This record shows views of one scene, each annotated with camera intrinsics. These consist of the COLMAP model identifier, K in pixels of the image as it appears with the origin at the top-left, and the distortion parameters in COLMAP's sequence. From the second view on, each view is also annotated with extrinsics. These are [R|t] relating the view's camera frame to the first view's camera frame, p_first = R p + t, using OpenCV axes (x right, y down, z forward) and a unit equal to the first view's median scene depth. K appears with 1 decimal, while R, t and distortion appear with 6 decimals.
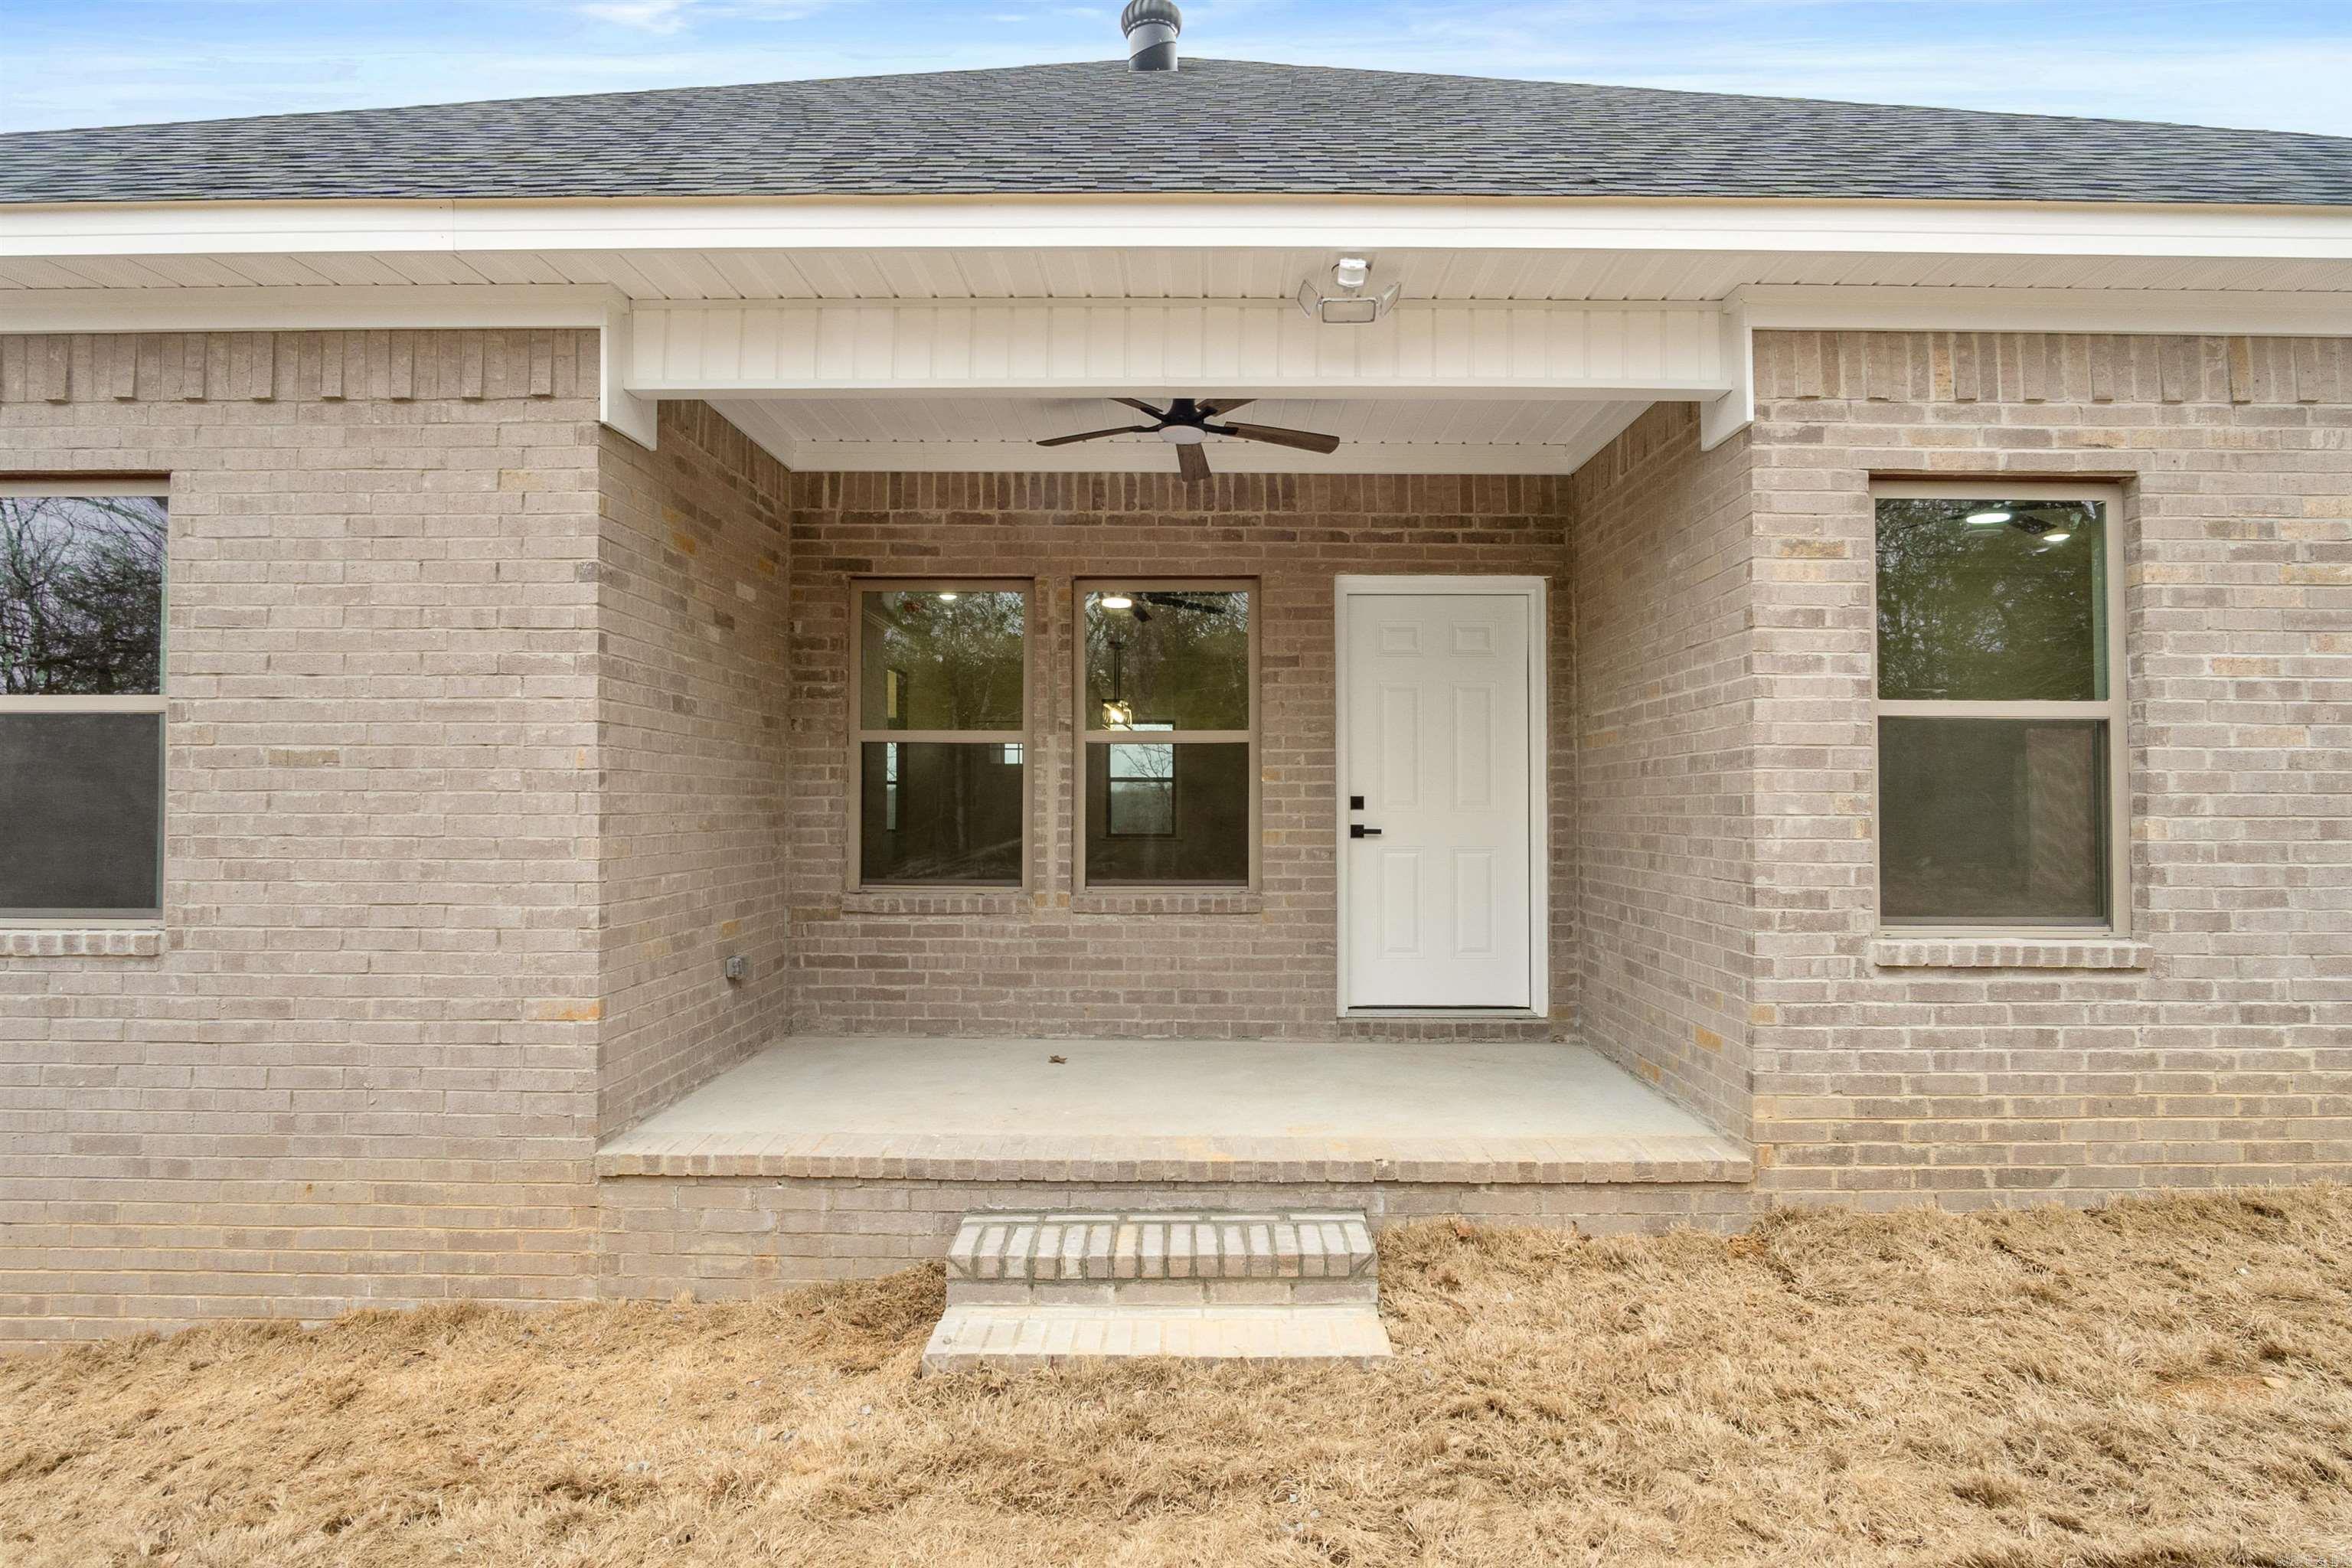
lens RADIAL K [[1278.7, 0, 1166.5], [0, 1278.7, 786.6], [0, 0, 1]] dist [-0.037847, 0.010729]
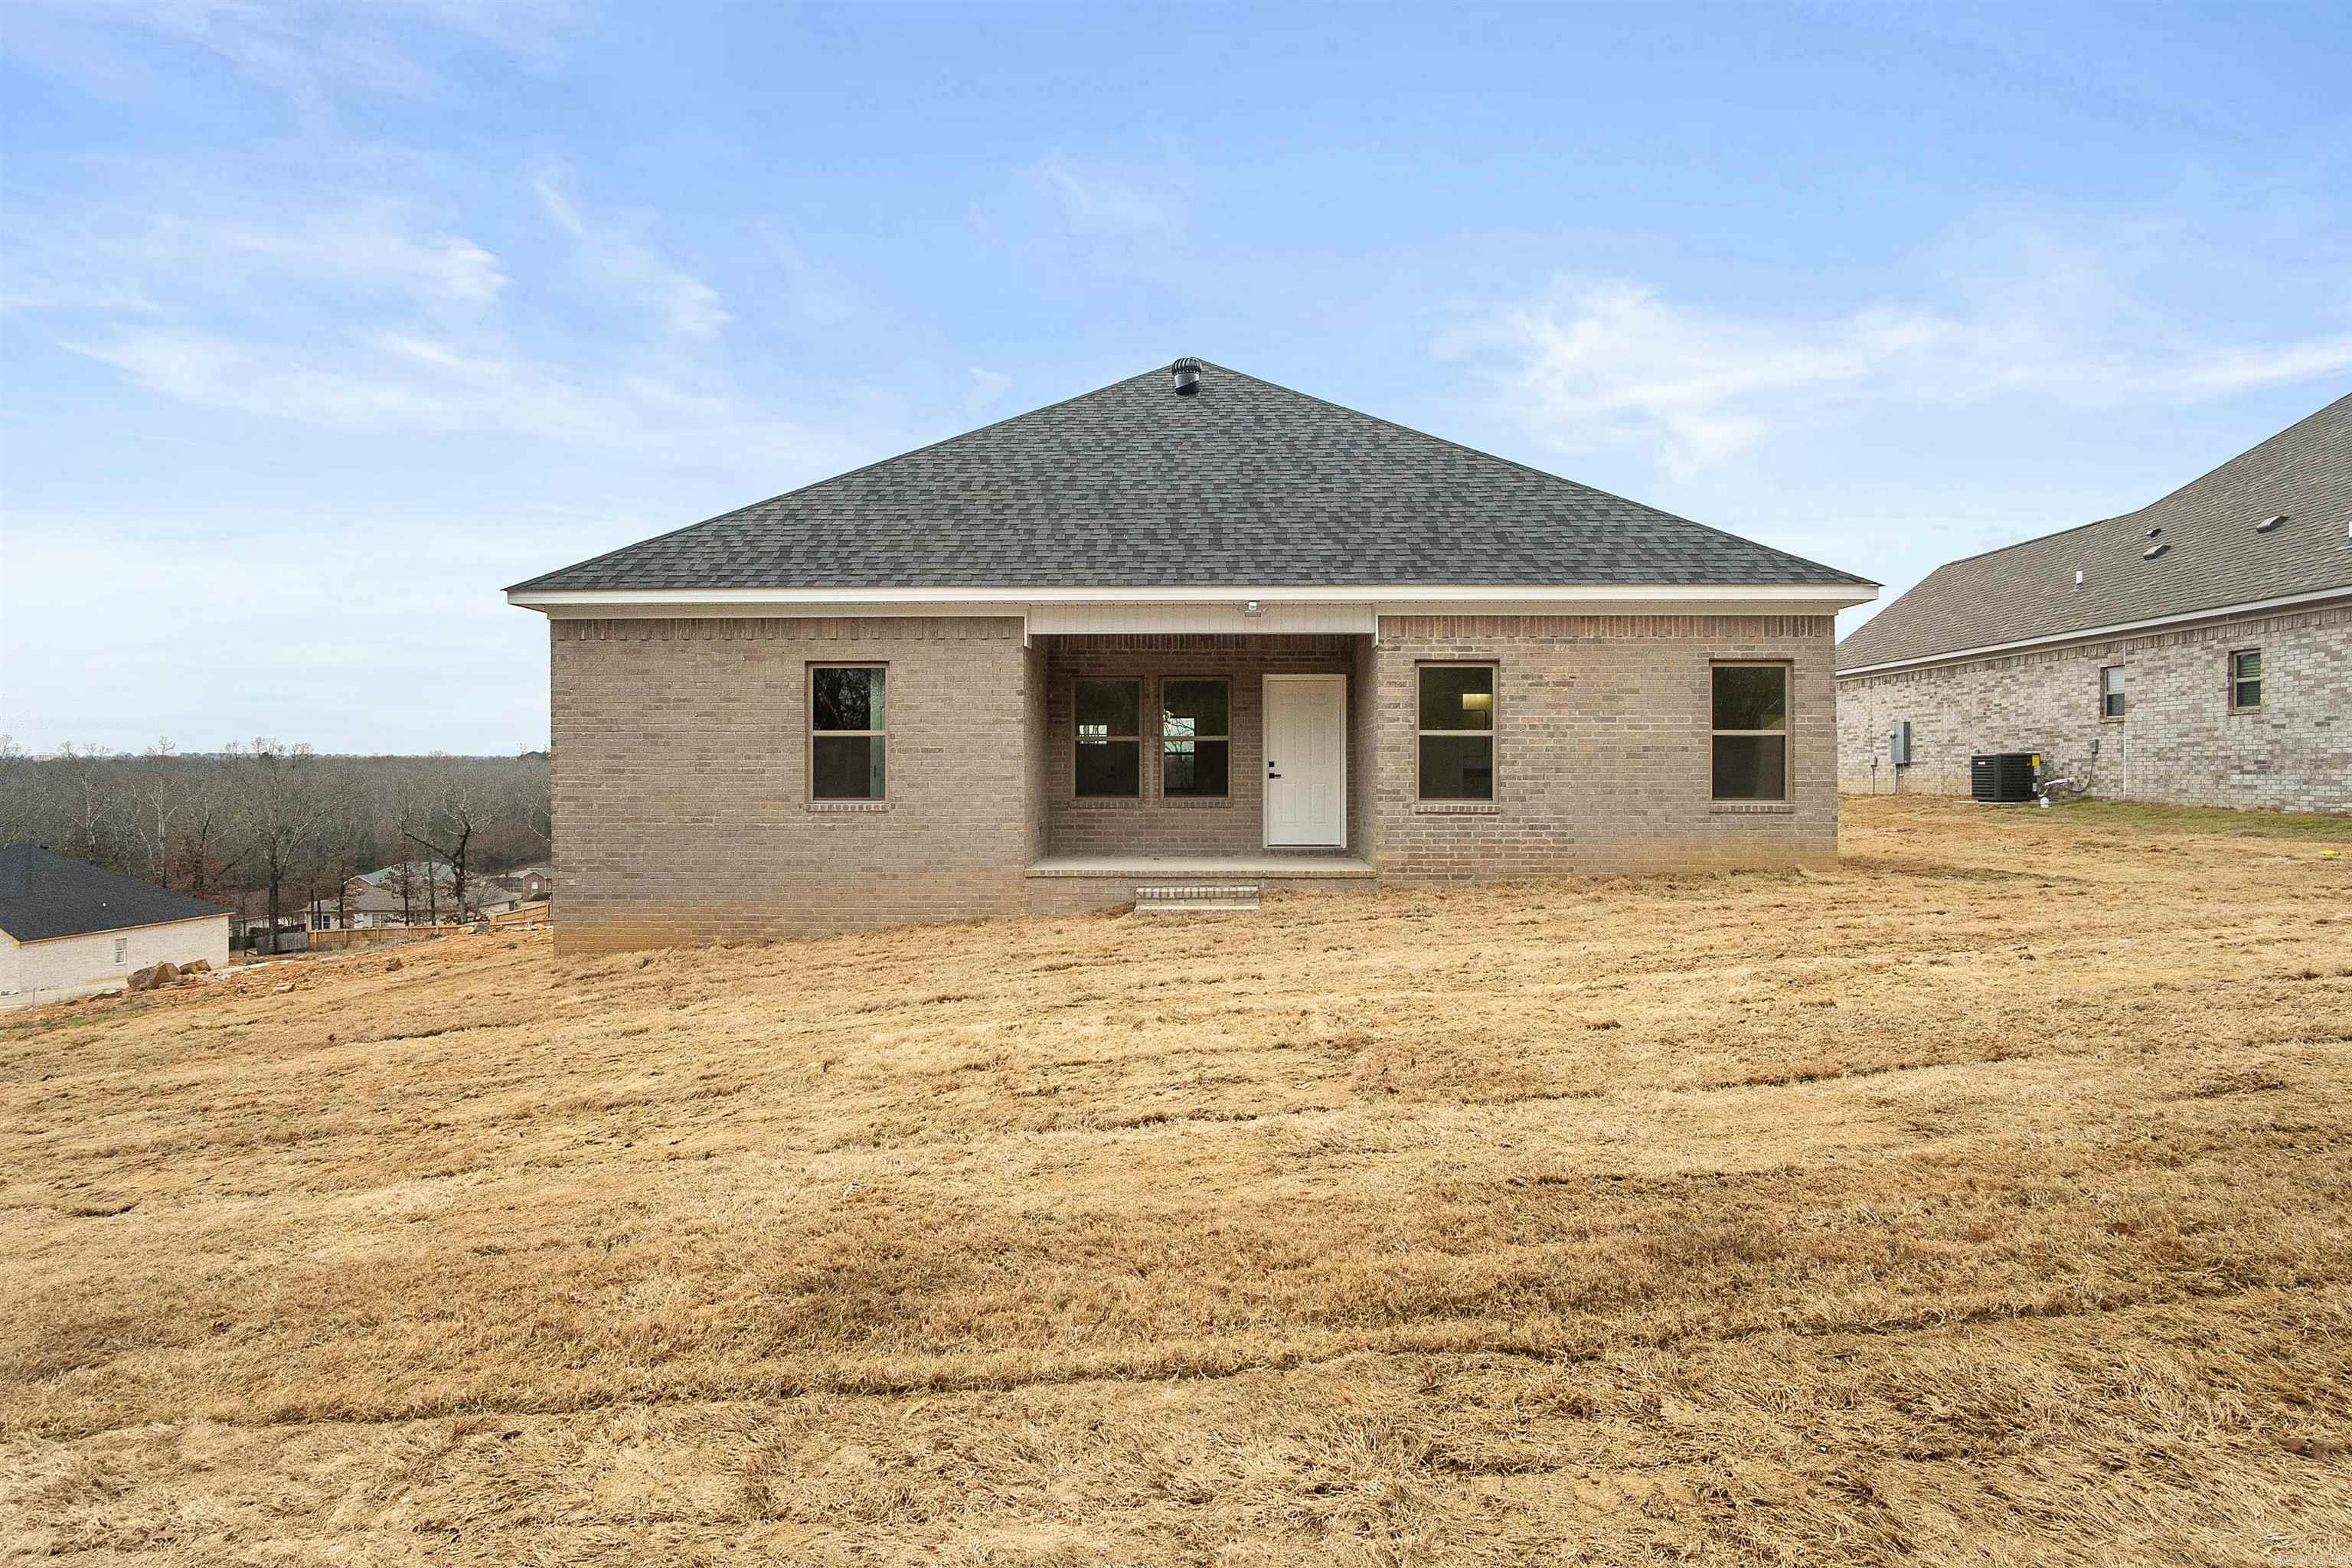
lens RADIAL K [[1278.7, 0, 1182.5], [0, 1278.7, 791.1], [0, 0, 1]] dist [-0.037847, 0.010729]
pose [[0.999995, -0.003053, -0.001137, -0.036129], [0.003078, 0.999737, 0.022711, 0.010744], [0.001067, -0.022714, 0.999741, -2.284849]]
